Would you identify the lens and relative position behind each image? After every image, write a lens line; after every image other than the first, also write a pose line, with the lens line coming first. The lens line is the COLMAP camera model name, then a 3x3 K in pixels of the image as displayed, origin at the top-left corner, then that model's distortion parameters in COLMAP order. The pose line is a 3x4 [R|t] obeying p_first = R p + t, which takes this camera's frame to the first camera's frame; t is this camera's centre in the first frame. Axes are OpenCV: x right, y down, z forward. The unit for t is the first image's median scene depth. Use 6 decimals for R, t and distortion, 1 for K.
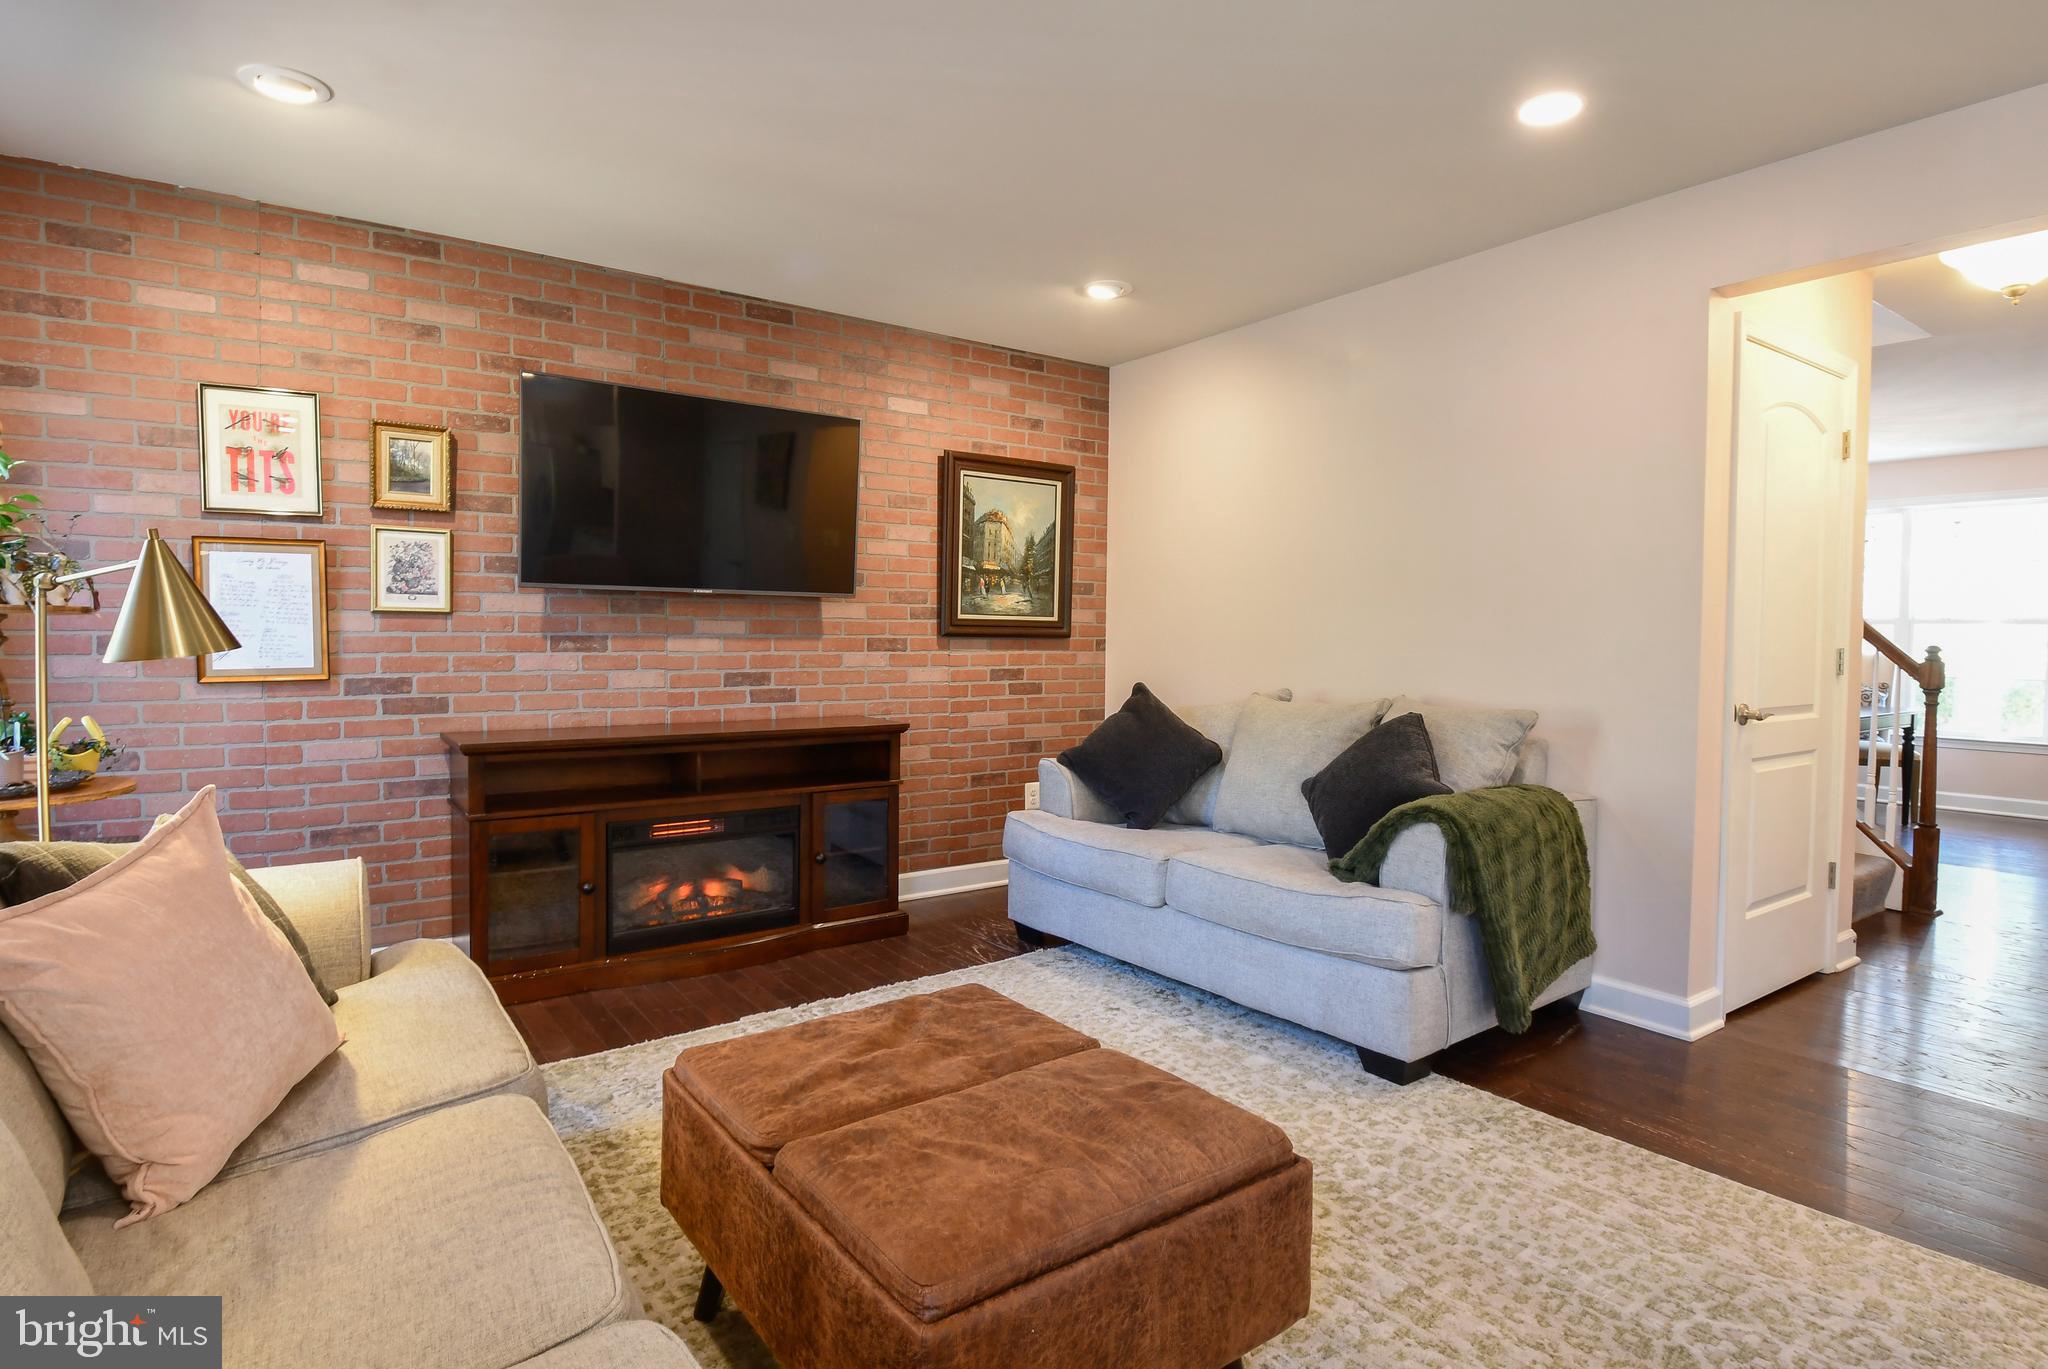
lens RADIAL K [[1084.3, 0, 1056.7], [0, 1084.3, 647.0], [0, 0, 1]] dist [0.041900, -0.047761]
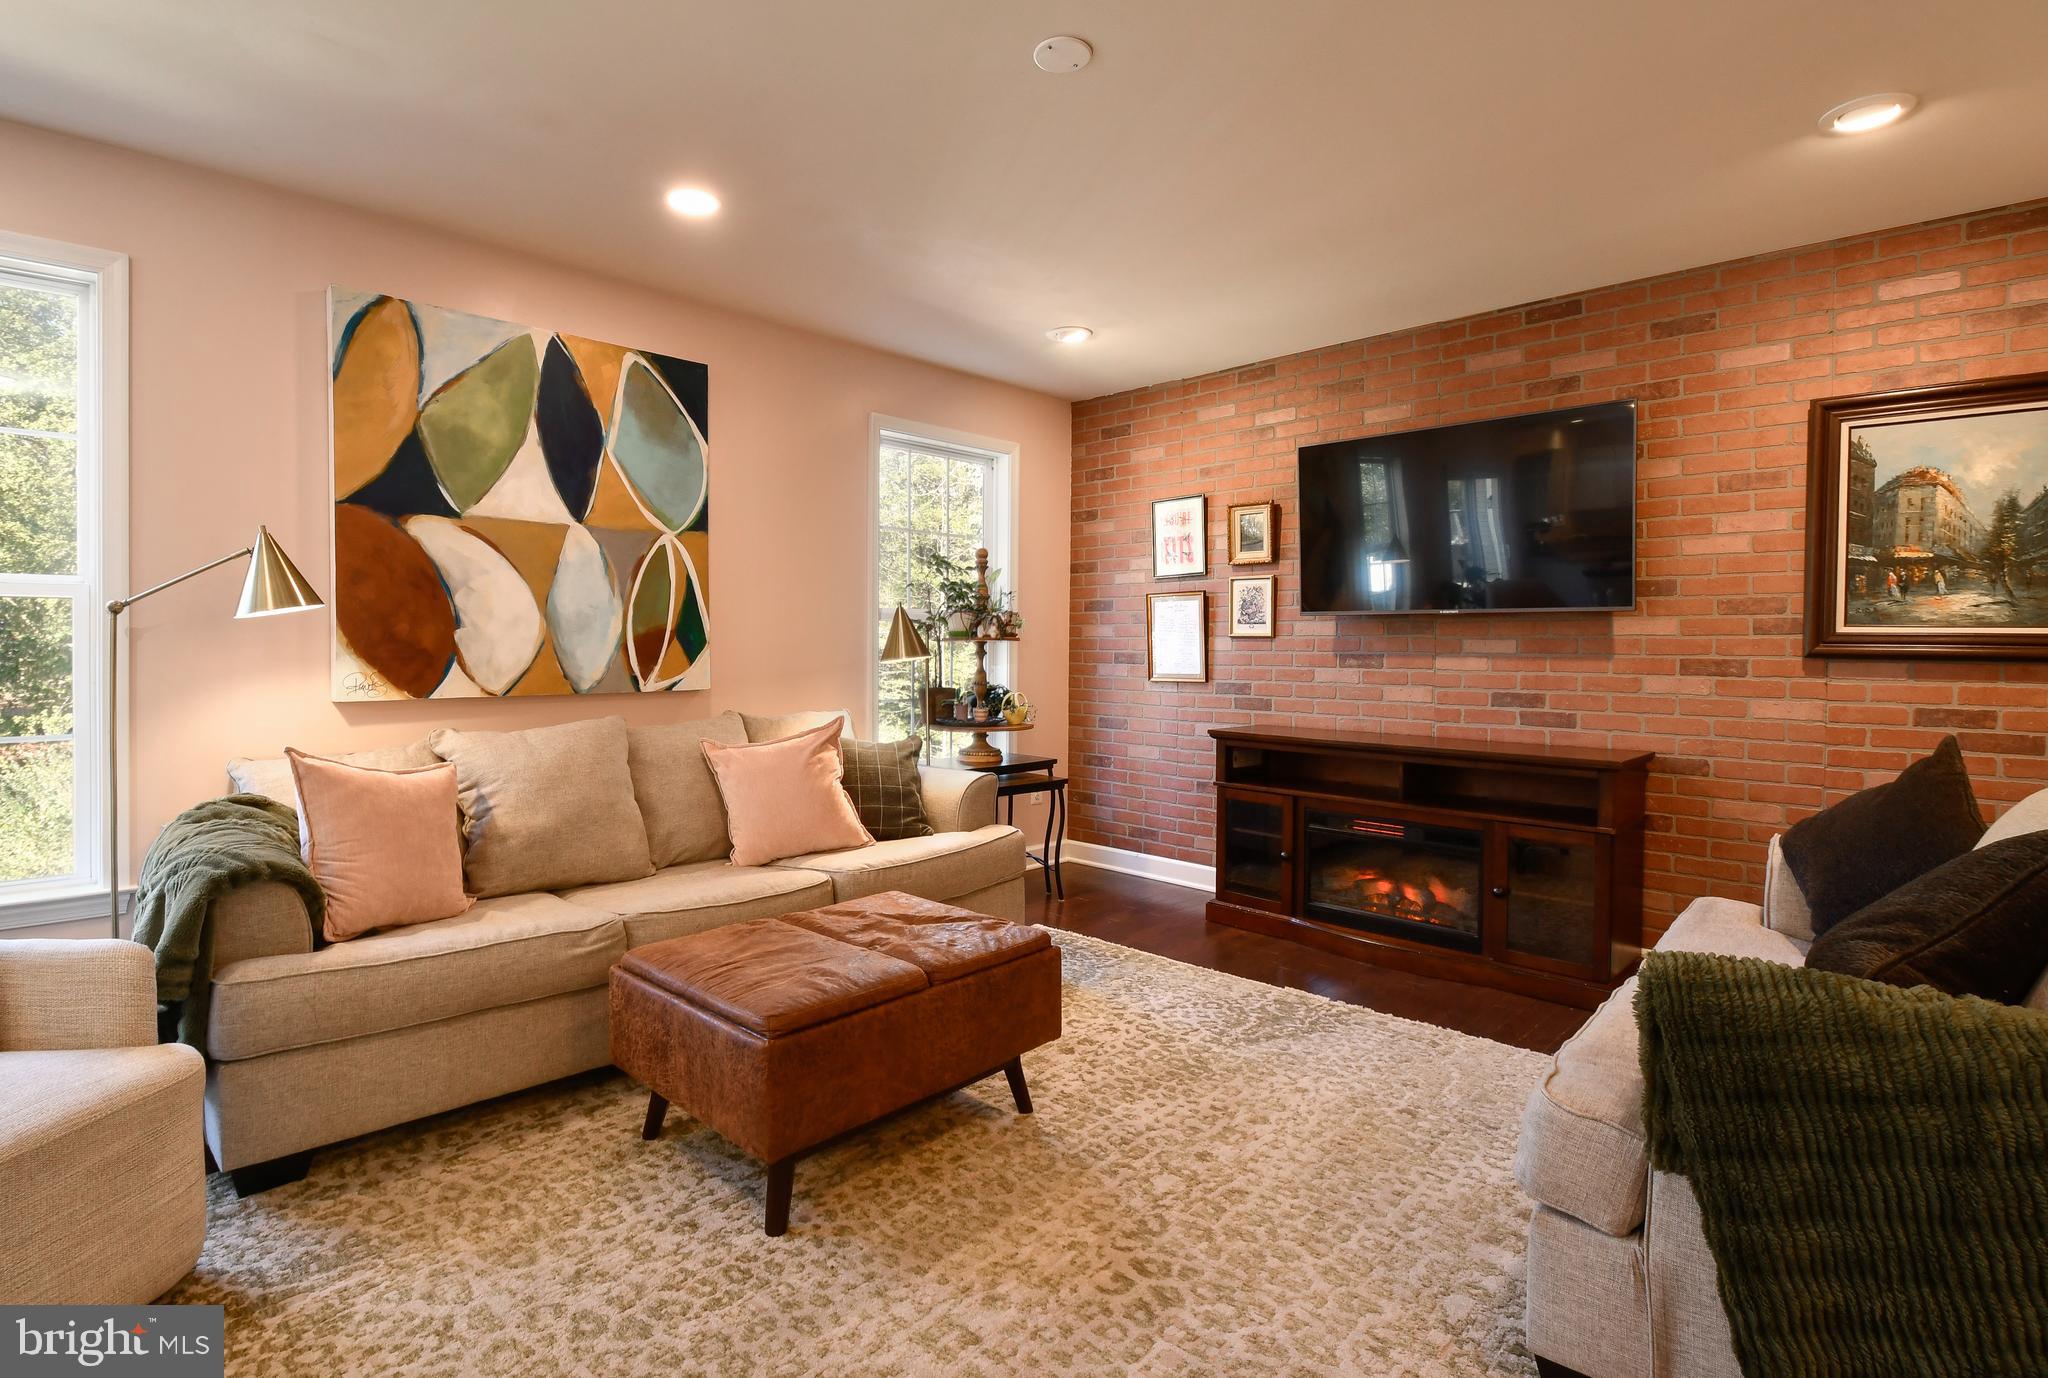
lens RADIAL K [[1002.8, 0, 968.2], [0, 1002.8, 663.1], [0, 0, 1]] dist [0.041698, -0.041301]
pose [[0.142983, 0.009406, -0.989680, 0.554503], [-0.019415, 0.999789, 0.006697, 0.000011], [0.989535, 0.018257, 0.143135, 0.402368]]
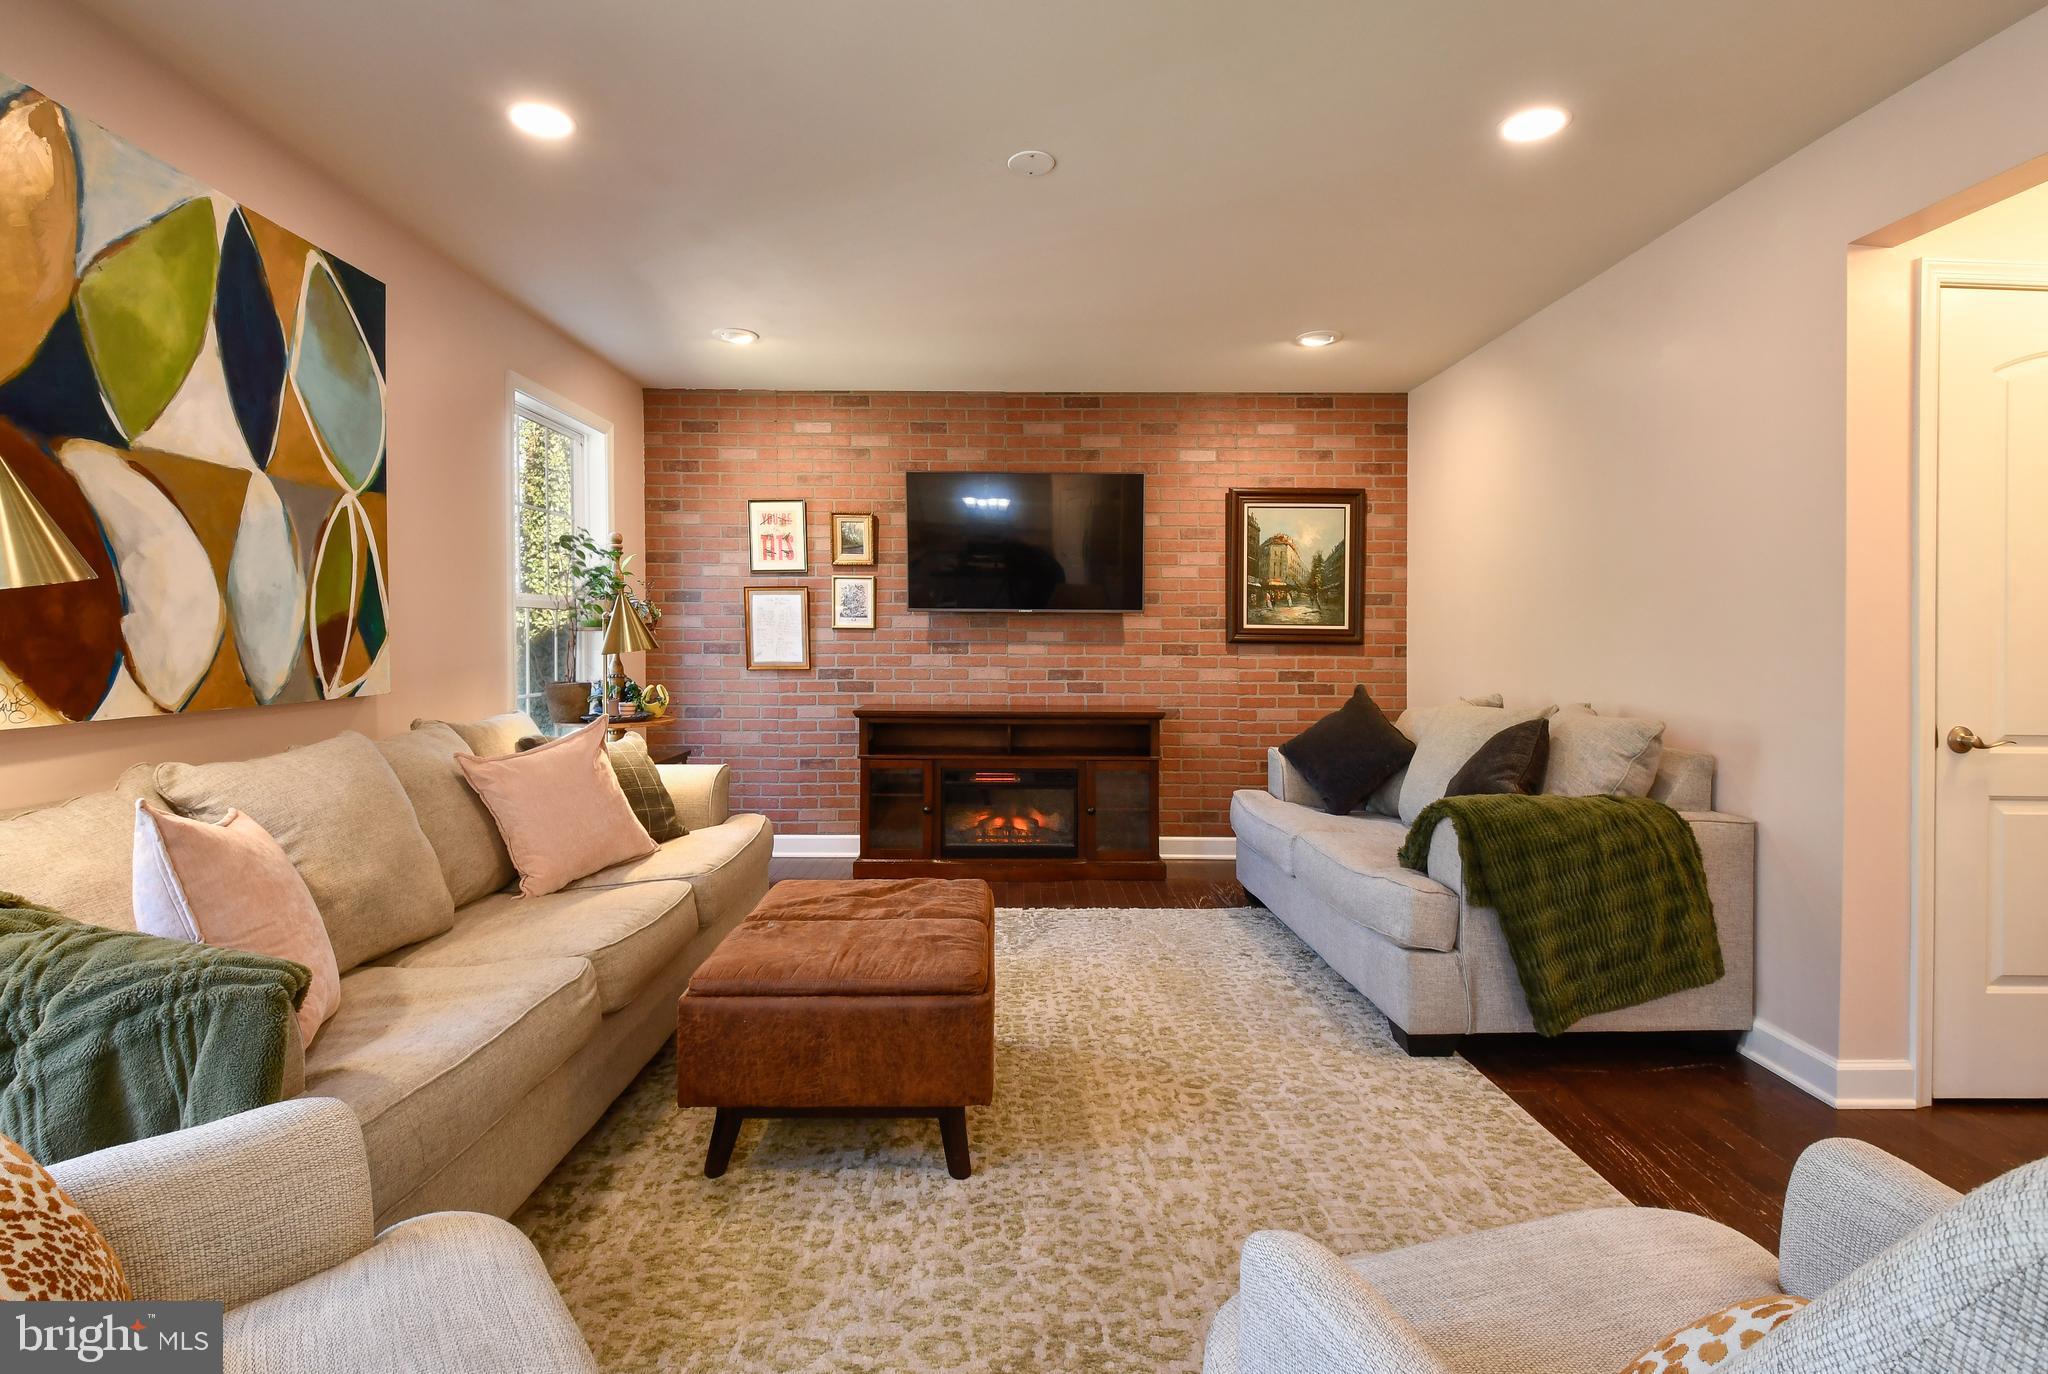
lens RADIAL K [[974.6, 0, 1004.5], [0, 974.6, 643.5], [0, 0, 1]] dist [0.037850, -0.025689]
pose [[0.803142, -0.002359, -0.595783, 0.389689], [-0.005292, 0.999924, -0.011093, 0.004378], [0.595764, 0.012062, 0.803069, -0.017293]]
